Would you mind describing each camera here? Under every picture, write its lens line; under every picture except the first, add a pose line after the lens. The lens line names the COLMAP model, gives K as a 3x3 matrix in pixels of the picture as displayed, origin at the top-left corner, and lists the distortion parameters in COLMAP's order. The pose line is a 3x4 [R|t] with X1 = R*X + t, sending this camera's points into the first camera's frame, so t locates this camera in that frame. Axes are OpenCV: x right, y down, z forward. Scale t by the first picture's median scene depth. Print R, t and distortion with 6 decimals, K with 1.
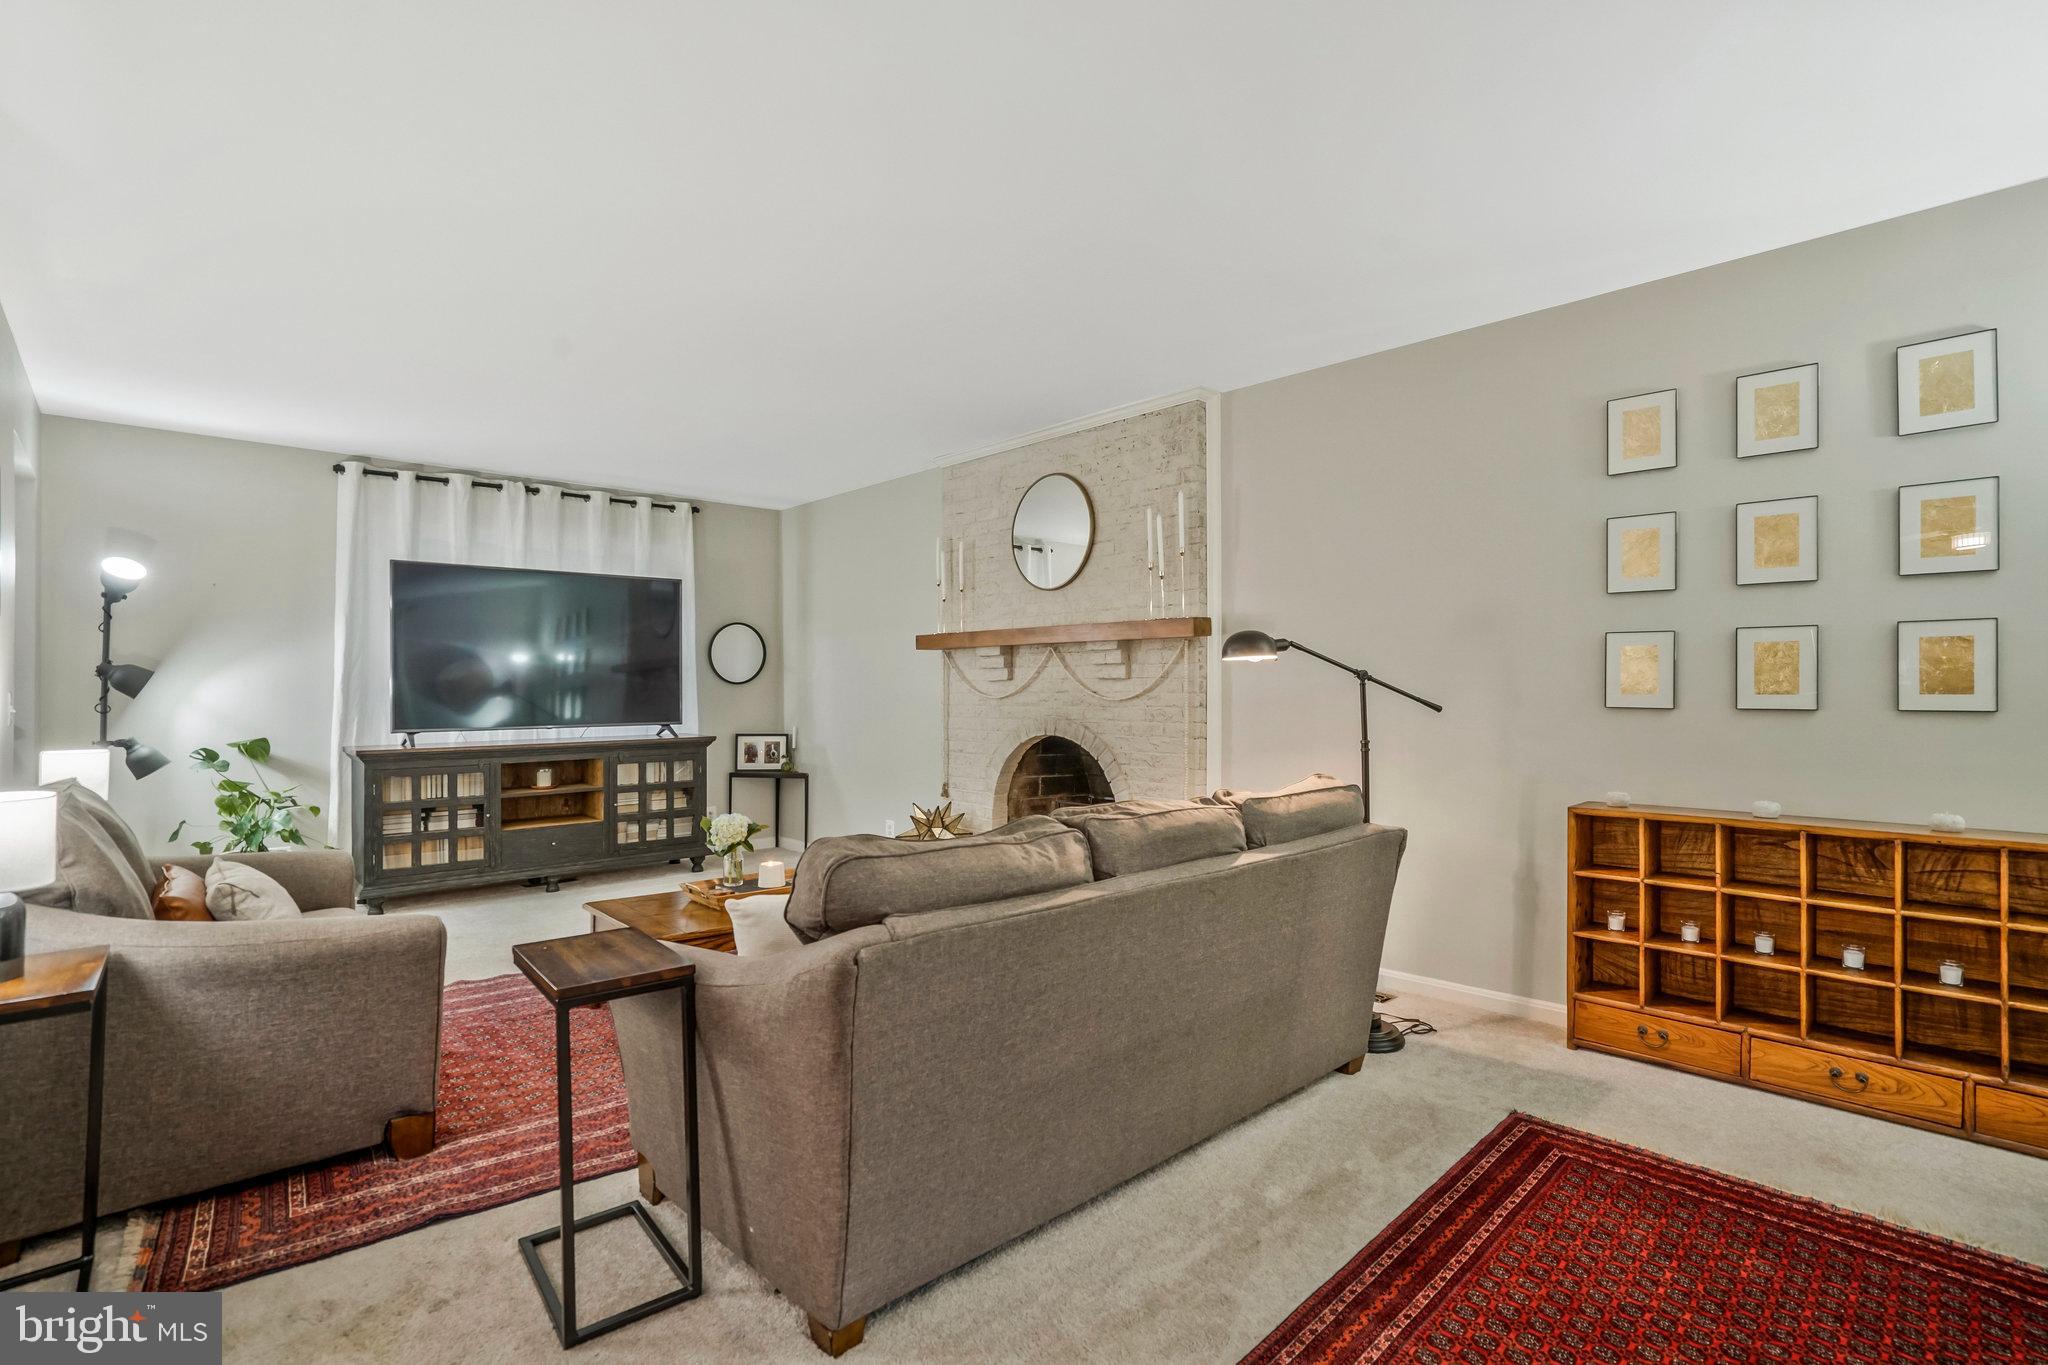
lens RADIAL K [[957.7, 0, 1035.1], [0, 957.7, 694.7], [0, 0, 1]] dist [-0.044110, 0.016208]
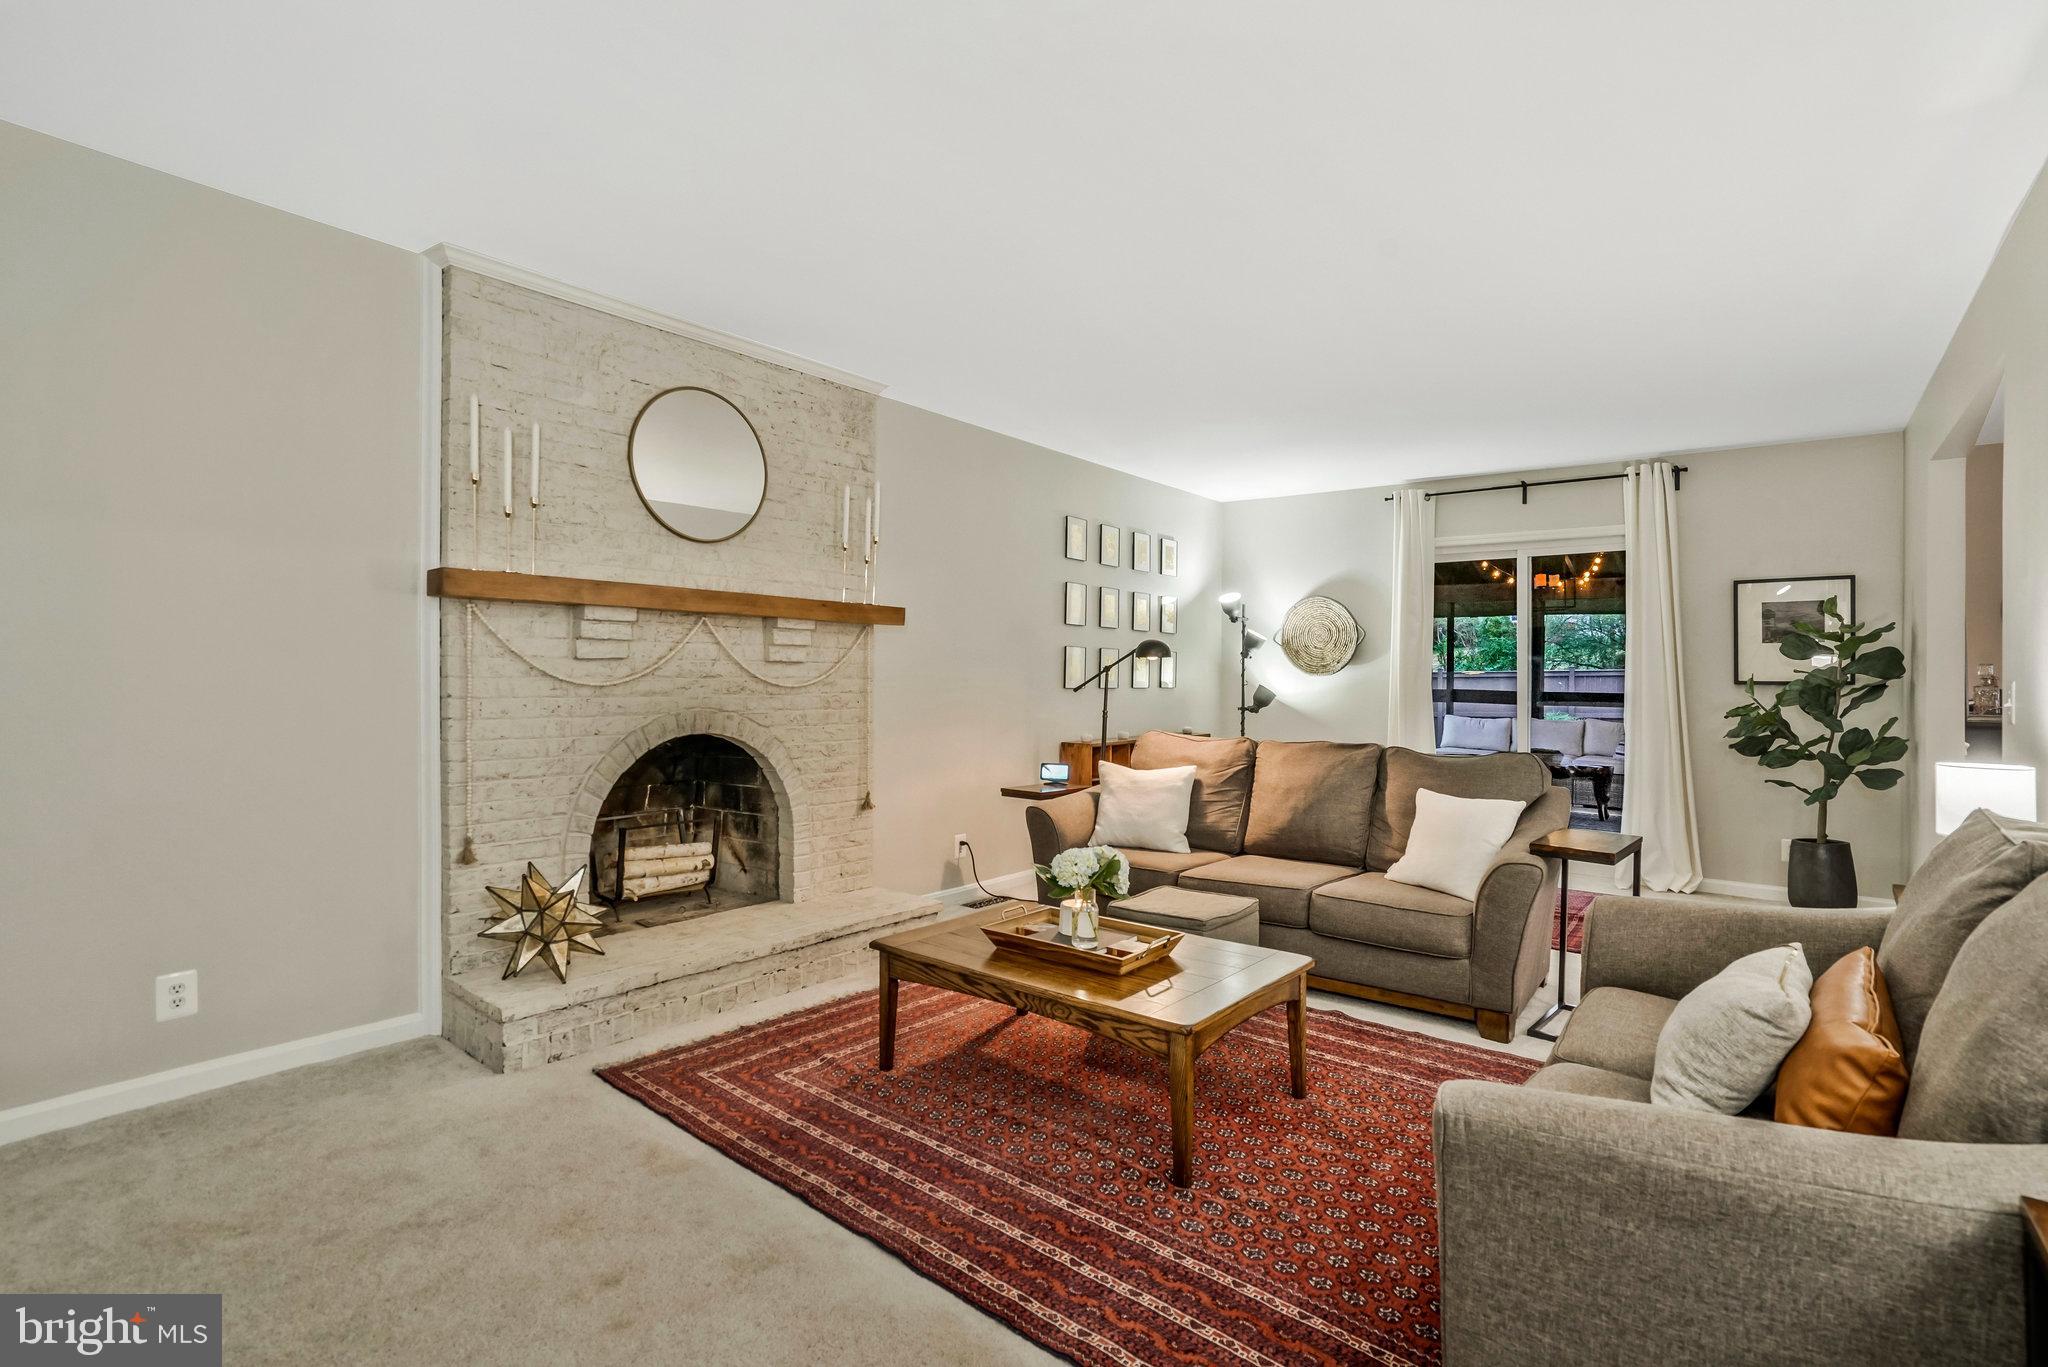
lens RADIAL K [[957.7, 0, 1018.2], [0, 957.7, 685.0], [0, 0, 1]] dist [-0.044110, 0.016208]
pose [[-0.120214, -0.007086, 0.992723, -1.332539], [-0.003022, 0.999973, 0.006772, -0.003503], [-0.992743, -0.002186, -0.120232, 1.473049]]
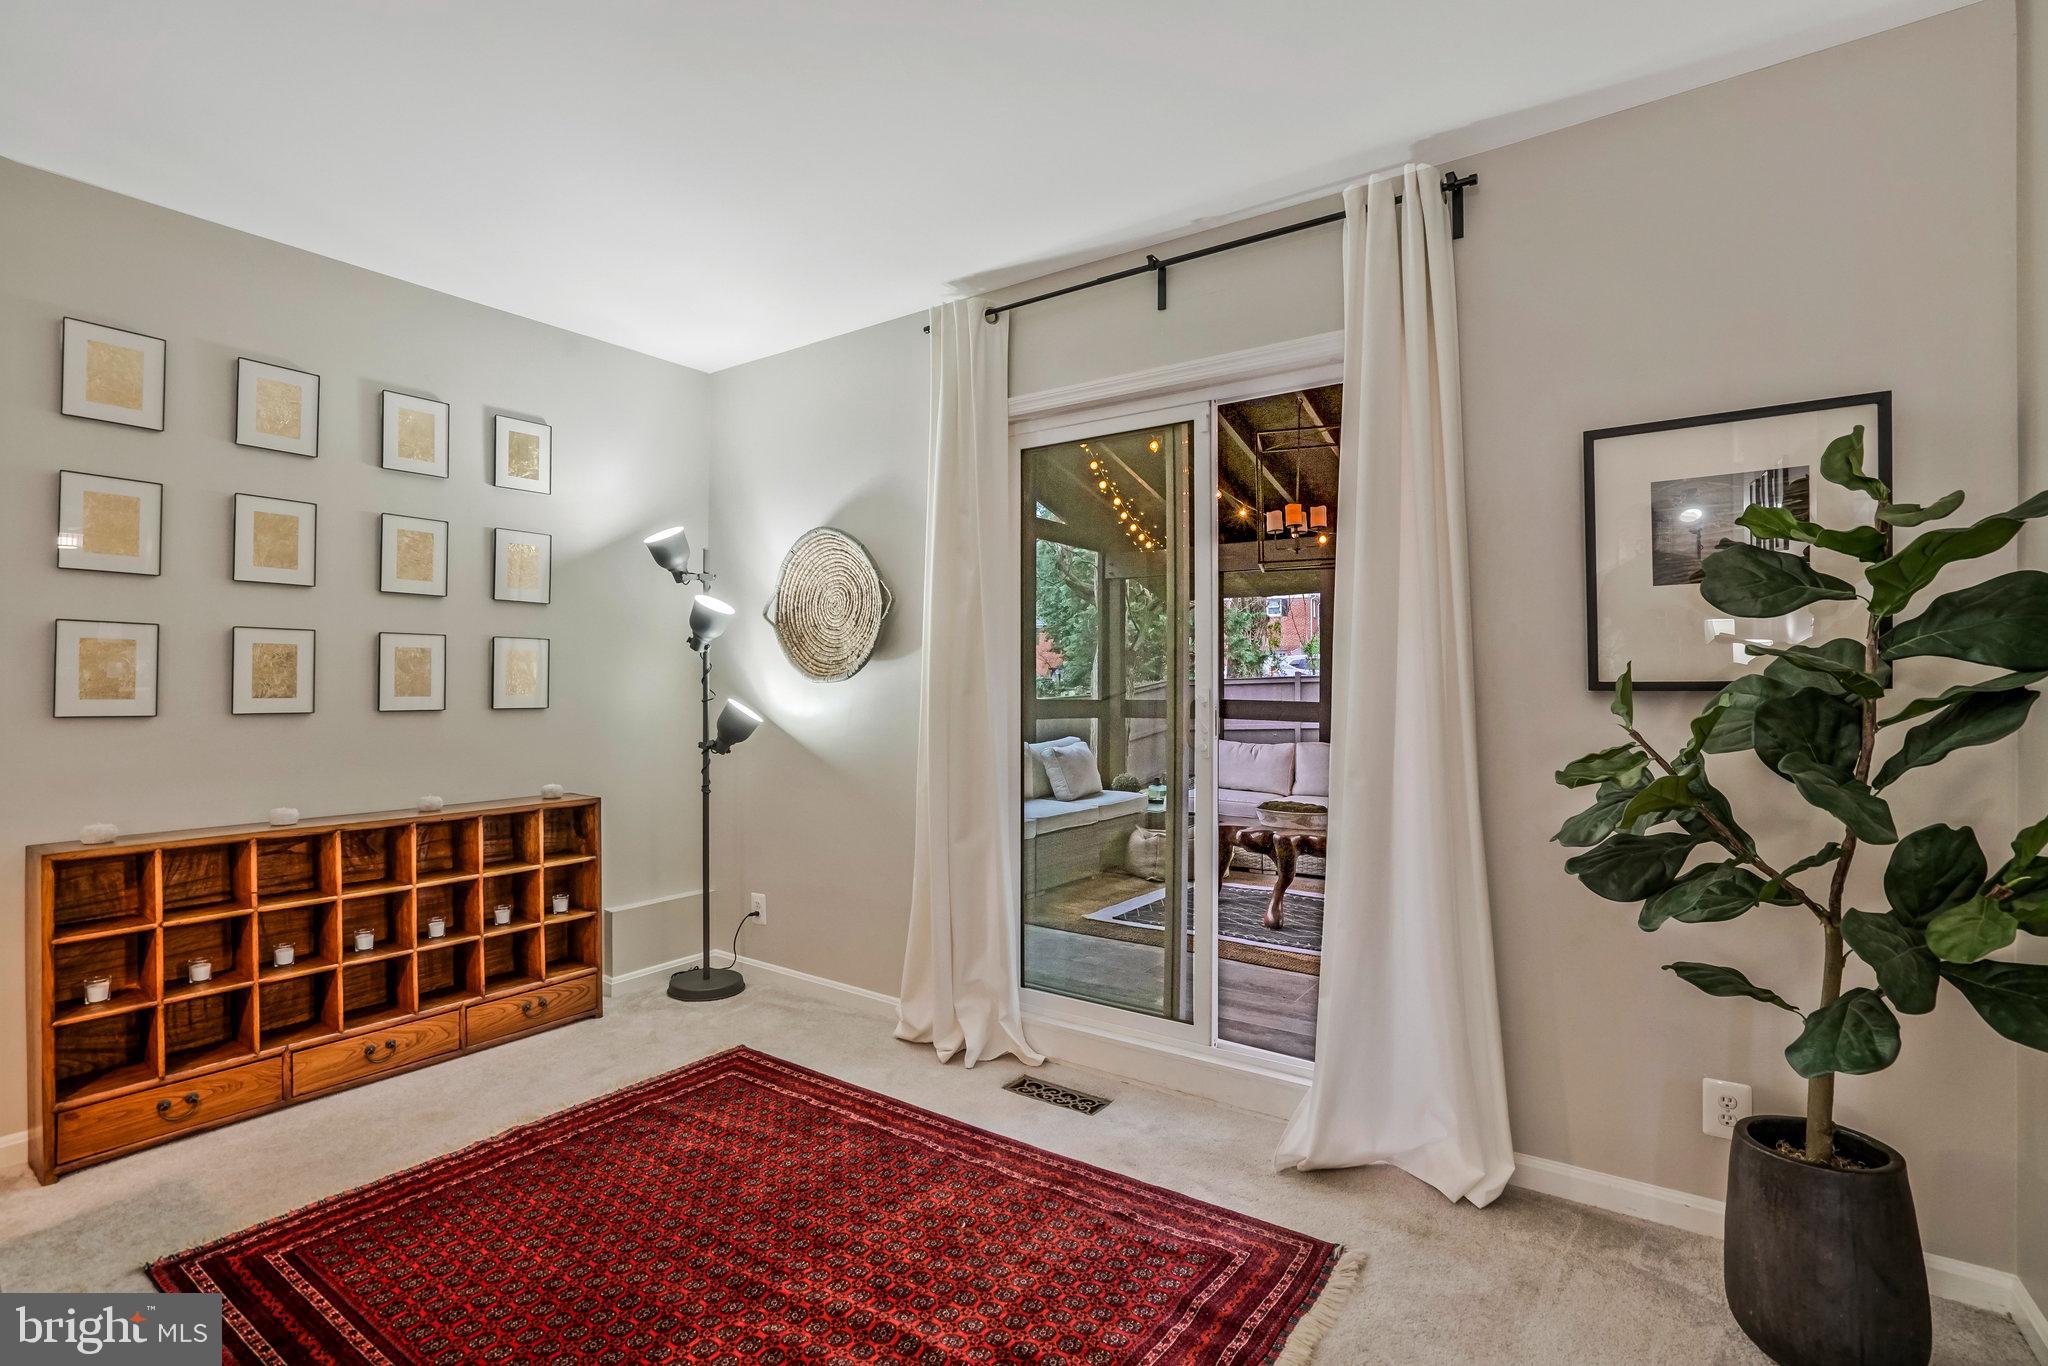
lens RADIAL K [[957.7, 0, 1010.4], [0, 957.7, 692.6], [0, 0, 1]] dist [-0.044110, 0.016208]
pose [[-0.189394, -0.003460, 0.981895, -0.312487], [0.009923, 0.999936, 0.005437, -0.003747], [-0.981851, 0.010773, -0.189348, 0.440207]]
